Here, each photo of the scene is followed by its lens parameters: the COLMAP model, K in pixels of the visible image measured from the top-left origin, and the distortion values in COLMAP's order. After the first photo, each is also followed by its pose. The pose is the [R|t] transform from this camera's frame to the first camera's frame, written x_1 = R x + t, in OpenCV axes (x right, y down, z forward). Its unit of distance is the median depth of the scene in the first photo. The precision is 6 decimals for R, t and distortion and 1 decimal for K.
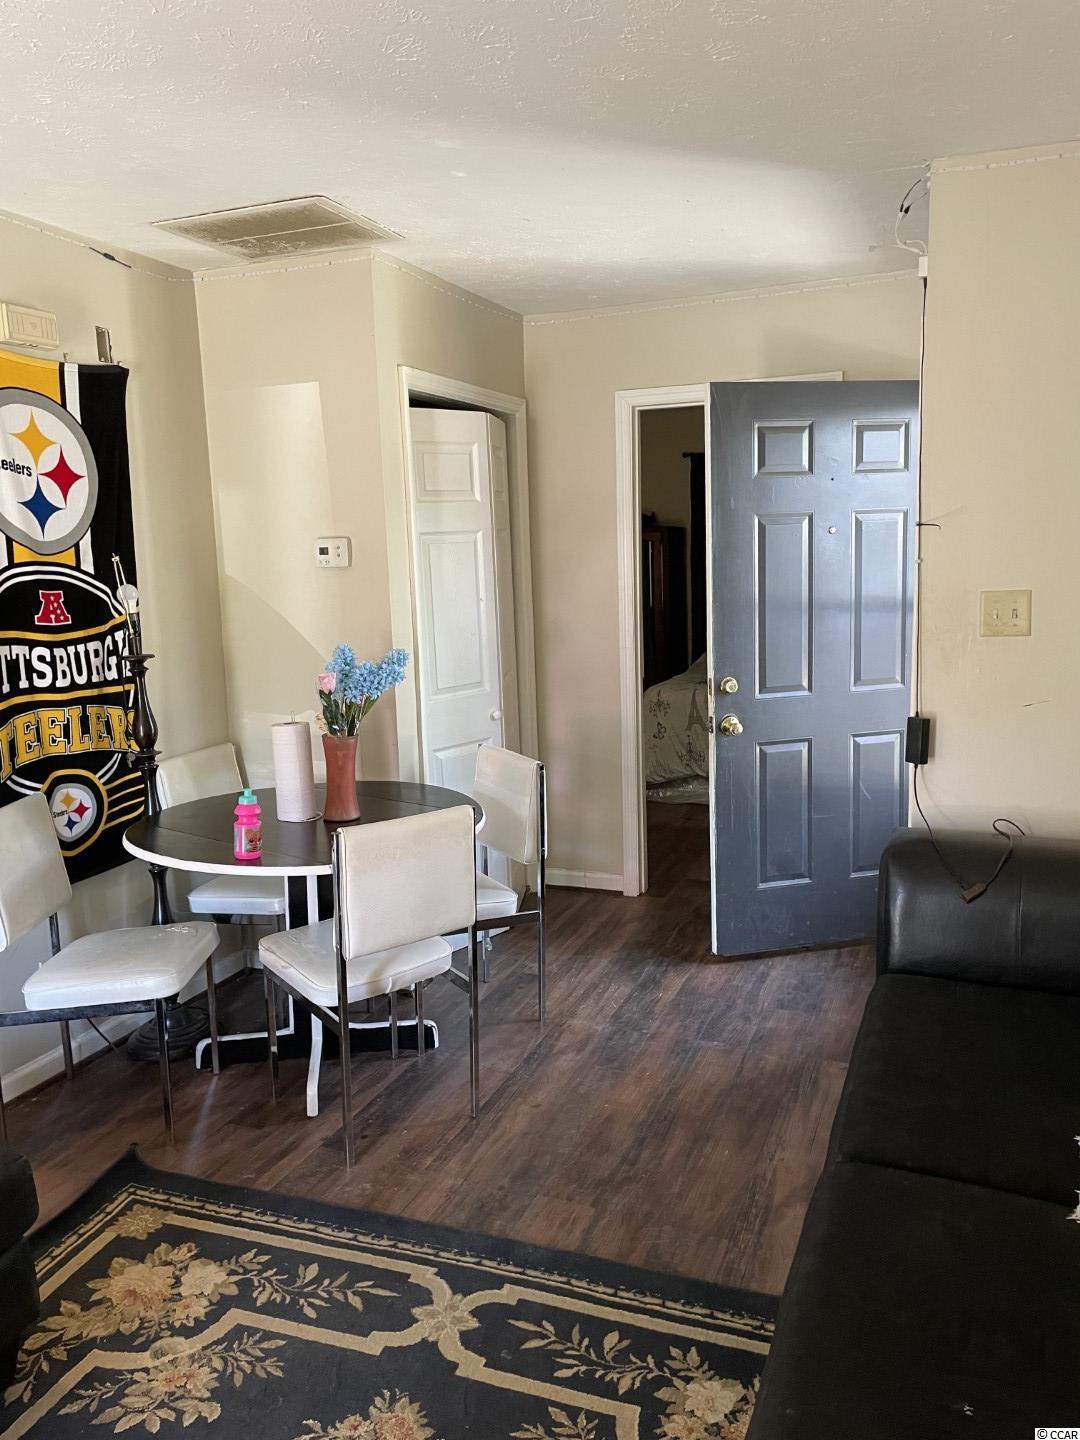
lens RADIAL K [[1107.7, 0, 538.2], [0, 1107.7, 719.8], [0, 0, 1]] dist [0.081864, -0.049632]
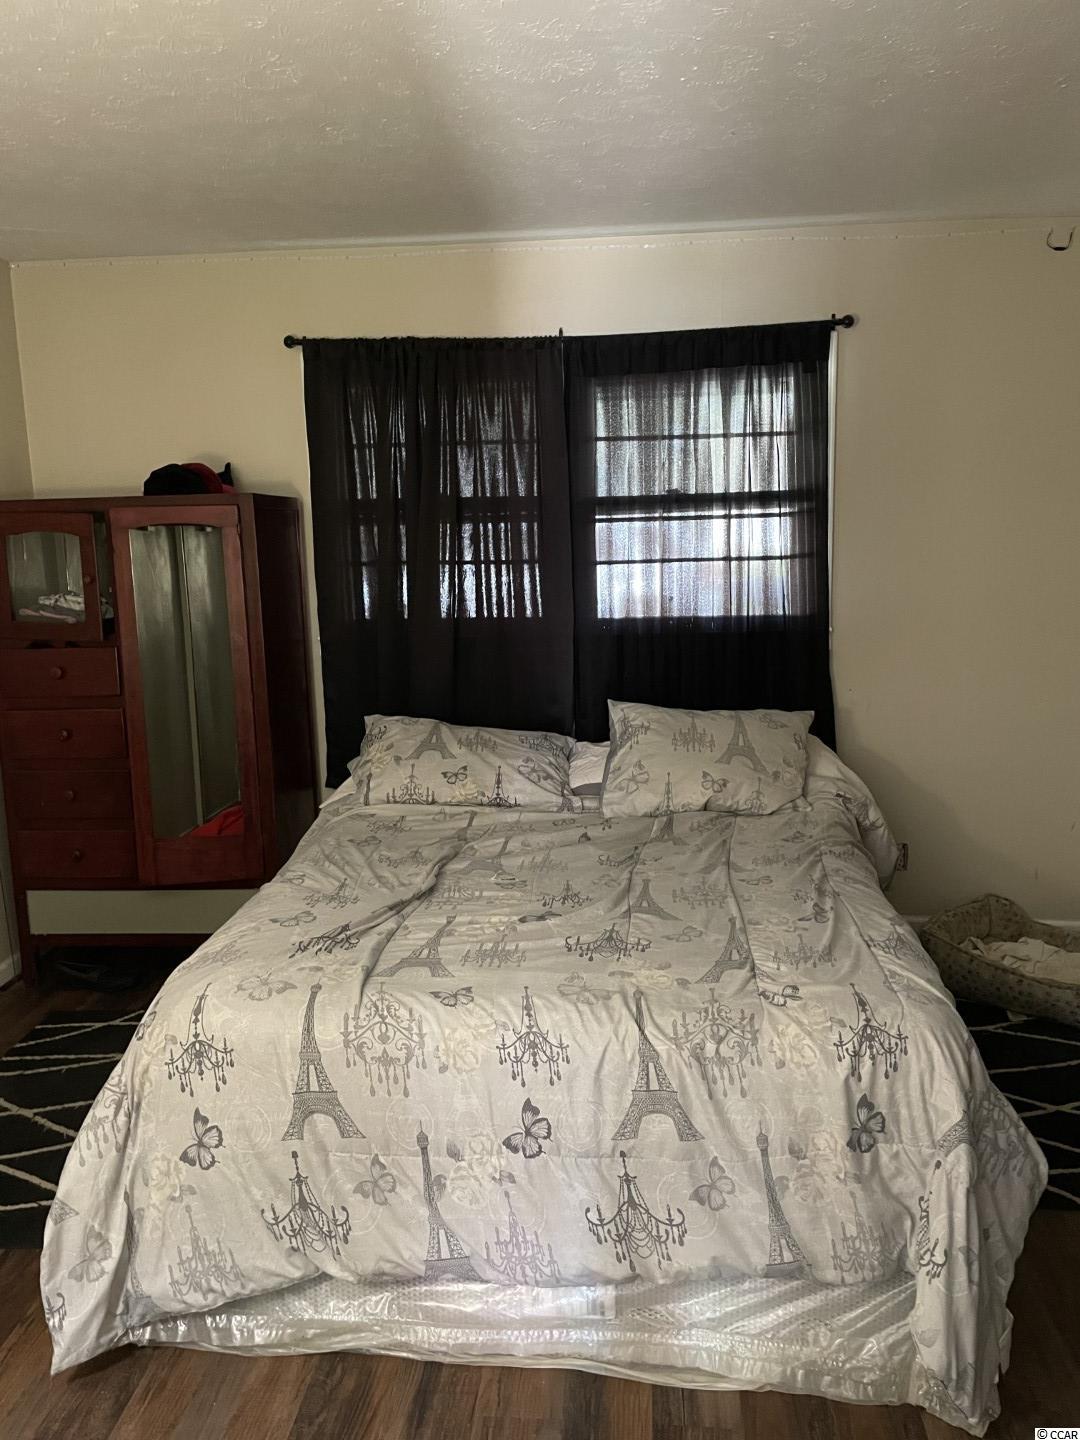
lens RADIAL K [[1107.7, 0, 539.3], [0, 1107.7, 718.1], [0, 0, 1]] dist [0.081864, -0.049632]
pose [[0.955825, -0.047922, 0.290004, 0.204263], [0.045712, 0.998851, 0.014393, -0.190859], [-0.290361, -0.000501, 0.956917, 1.207325]]
